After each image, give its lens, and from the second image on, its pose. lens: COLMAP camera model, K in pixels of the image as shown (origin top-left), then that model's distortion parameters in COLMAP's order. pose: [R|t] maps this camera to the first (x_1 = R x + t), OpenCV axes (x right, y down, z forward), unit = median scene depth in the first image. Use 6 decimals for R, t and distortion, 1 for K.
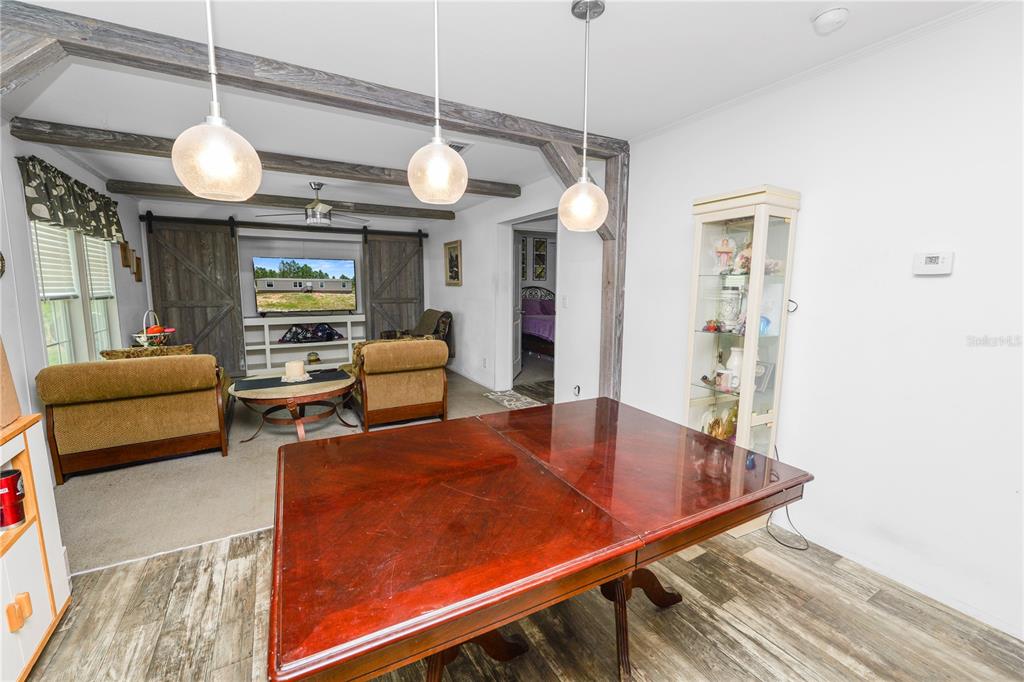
lens RADIAL K [[416.8, 0, 509.2], [0, 416.8, 335.9], [0, 0, 1]] dist [-0.011040, -0.000032]
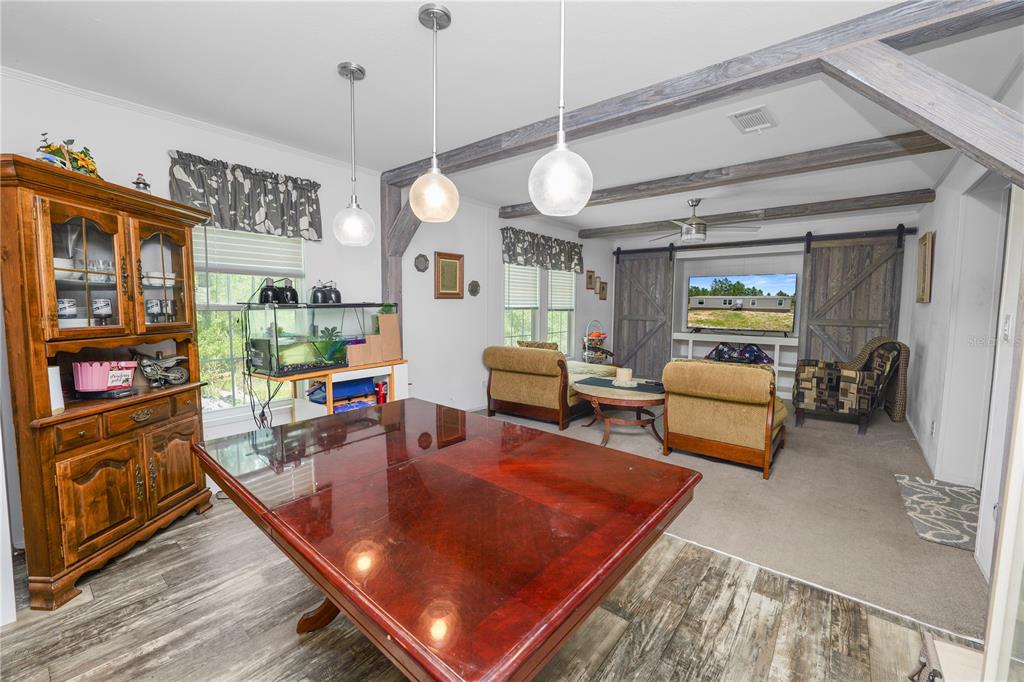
lens RADIAL K [[416.8, 0, 509.2], [0, 416.8, 335.9], [0, 0, 1]] dist [-0.011040, -0.000032]
pose [[0.357929, 0.068925, -0.931201, 0.237898], [-0.118871, 0.992521, 0.027773, -0.010968], [0.926151, 0.100752, 0.363446, 0.179404]]
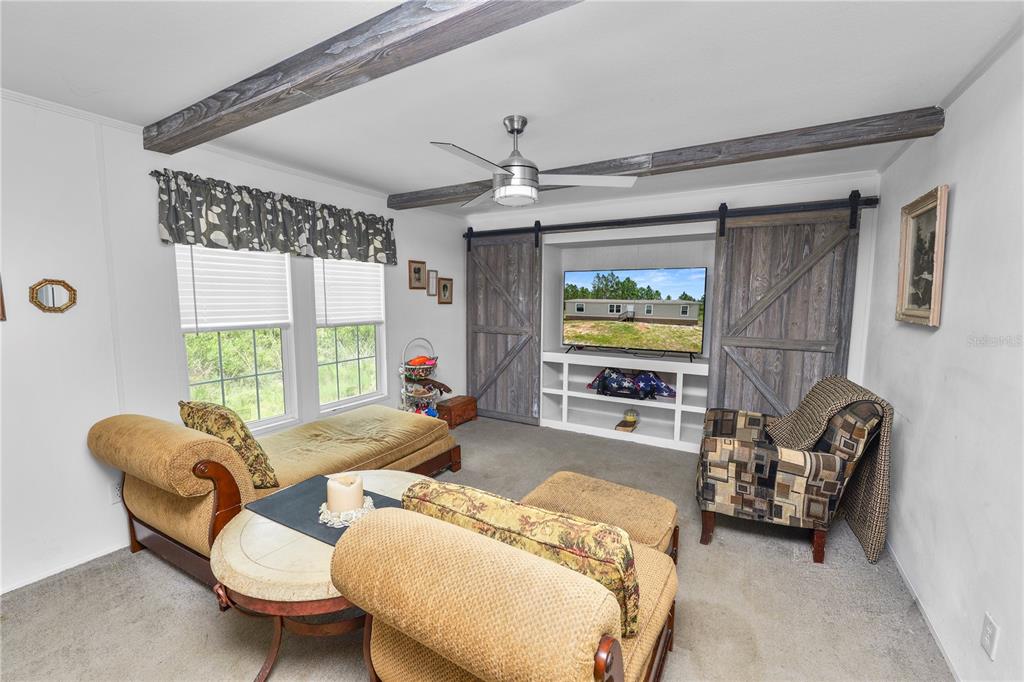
lens RADIAL K [[418.5, 0, 509.8], [0, 418.5, 338.8], [0, 0, 1]] dist [-0.010459, 0.000493]
pose [[0.497635, 0.084209, -0.863289, -0.001416], [-0.107432, 0.993597, 0.034991, -0.083763], [0.860708, 0.075332, 0.503496, 0.536317]]
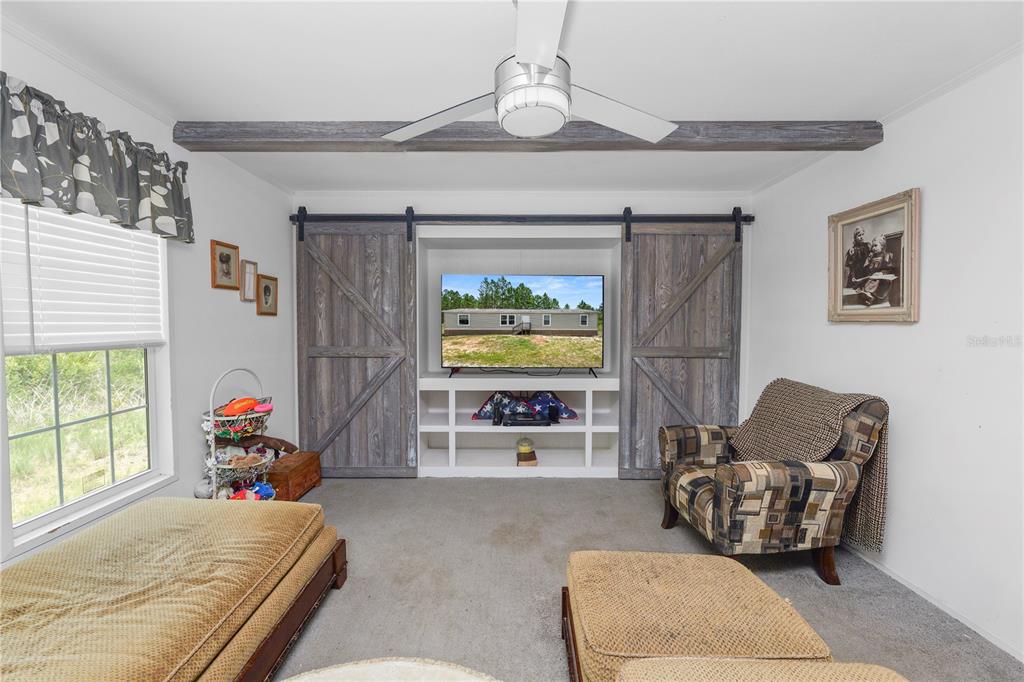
lens RADIAL K [[418.5, 0, 509.8], [0, 418.5, 338.8], [0, 0, 1]] dist [-0.010459, 0.000493]
pose [[0.866263, 0.016244, -0.499325, -0.227143], [-0.058445, 0.995904, -0.068995, -0.061956], [0.496159, 0.088950, 0.863663, 0.530411]]
